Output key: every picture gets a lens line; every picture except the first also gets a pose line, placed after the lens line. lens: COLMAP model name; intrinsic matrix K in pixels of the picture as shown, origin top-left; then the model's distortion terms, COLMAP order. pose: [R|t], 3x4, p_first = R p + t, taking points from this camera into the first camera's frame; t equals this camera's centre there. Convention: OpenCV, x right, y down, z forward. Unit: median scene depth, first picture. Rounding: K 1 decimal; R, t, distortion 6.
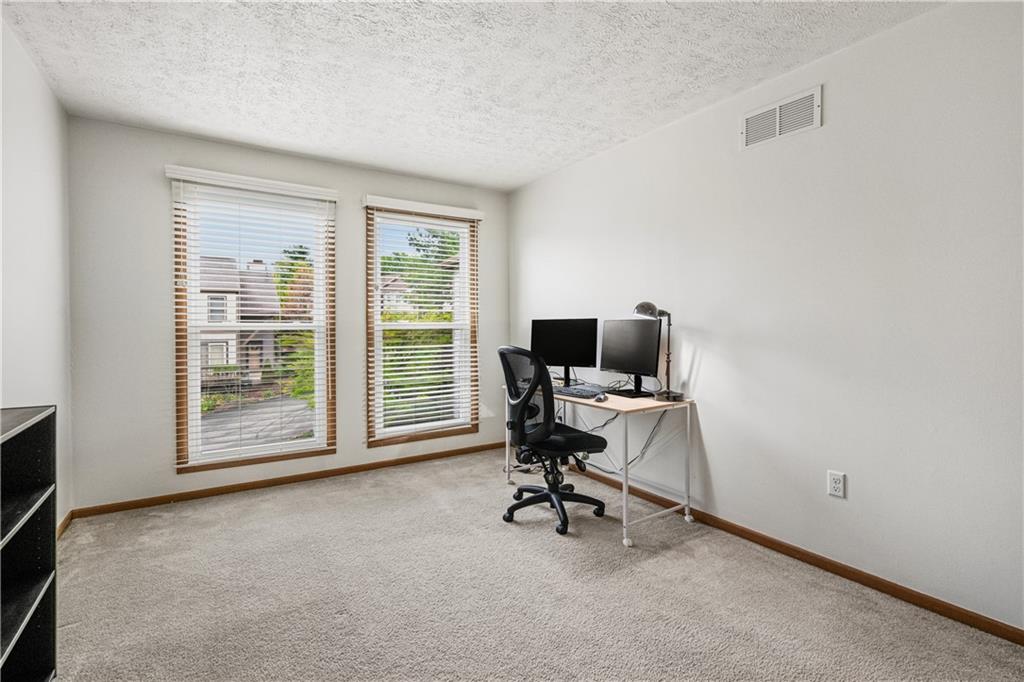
lens RADIAL K [[479.1, 0, 512.3], [0, 479.1, 331.2], [0, 0, 1]] dist [0.004609, 0.000386]
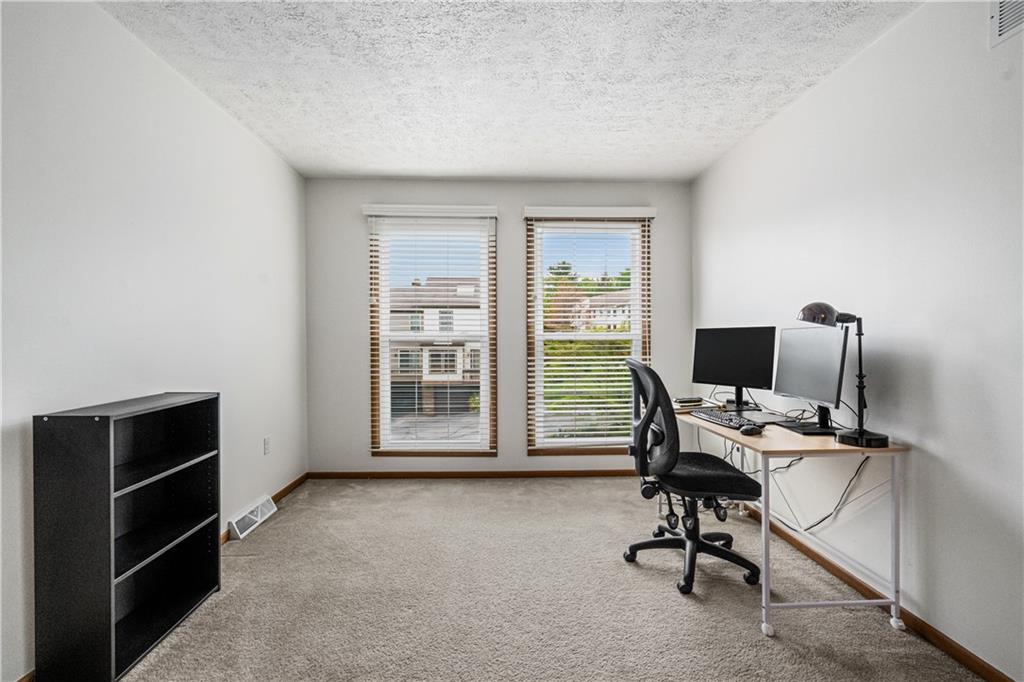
lens RADIAL K [[479.1, 0, 512.1], [0, 479.1, 343.7], [0, 0, 1]] dist [0.004609, 0.000386]
pose [[0.855463, 0.010366, -0.517759, 0.236540], [-0.008083, 0.999945, 0.006664, -0.000848], [0.517800, -0.001516, 0.855500, 0.136734]]
